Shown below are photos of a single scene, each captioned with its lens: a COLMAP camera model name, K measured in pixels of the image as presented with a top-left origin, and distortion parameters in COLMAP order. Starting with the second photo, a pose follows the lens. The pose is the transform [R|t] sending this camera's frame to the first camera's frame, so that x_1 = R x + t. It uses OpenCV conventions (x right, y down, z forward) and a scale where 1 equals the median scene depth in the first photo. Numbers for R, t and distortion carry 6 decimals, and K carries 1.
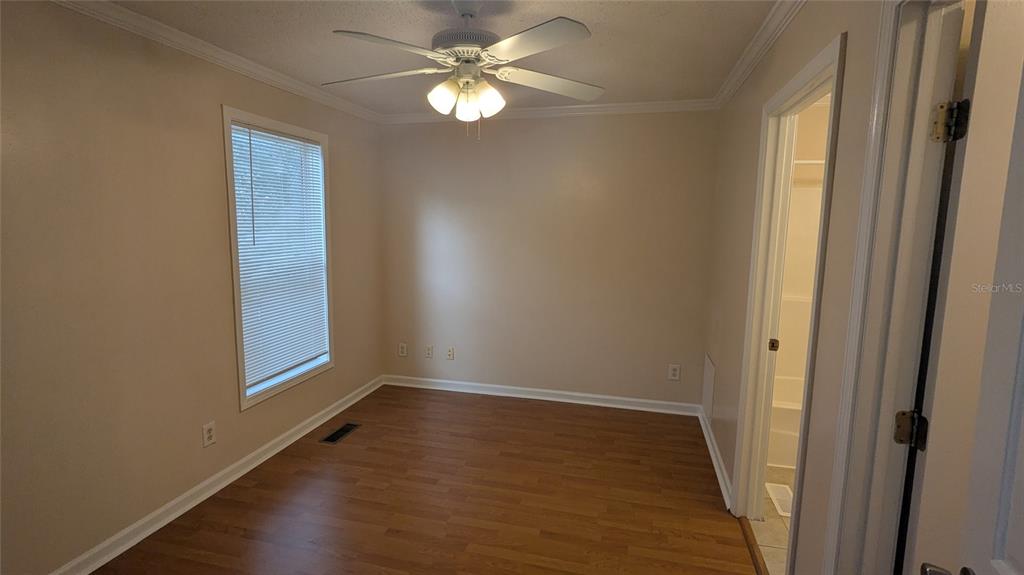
lens RADIAL K [[481.8, 0, 510.9], [0, 481.8, 284.4], [0, 0, 1]] dist [0.003106, -0.000004]
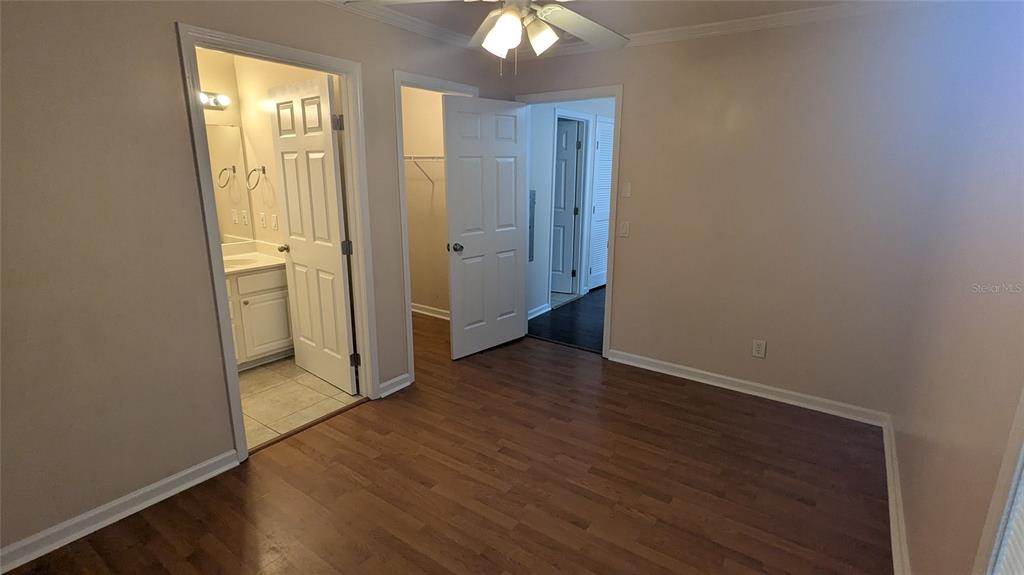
lens RADIAL K [[481.8, 0, 513.0], [0, 481.8, 286.2], [0, 0, 1]] dist [0.003106, -0.000004]
pose [[-0.934047, -0.102711, 0.342063, -0.337274], [0.027650, 0.934085, 0.355978, -0.182432], [-0.356079, 0.341958, -0.869639, 1.458055]]
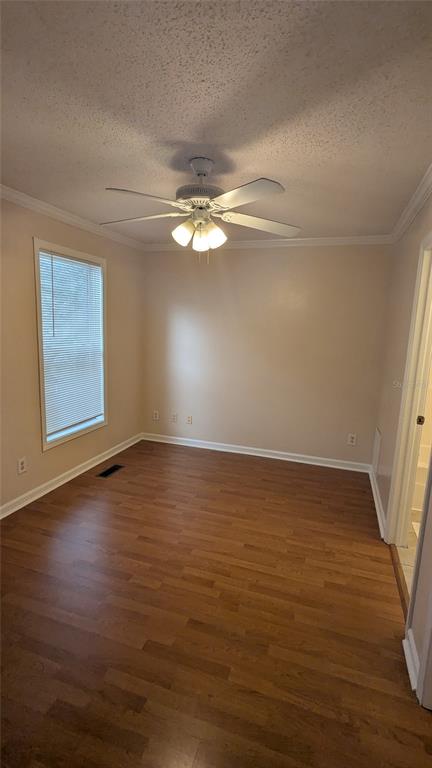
lens RADIAL K [[361.4, 0, 217.4], [0, 361.4, 386.8], [0, 0, 1]] dist [0.003106, -0.000004]
pose [[0.996848, 0.036506, -0.070431, 0.035364], [-0.033769, 0.998642, 0.039673, 0.008282], [0.071784, -0.037170, 0.996727, -0.043117]]
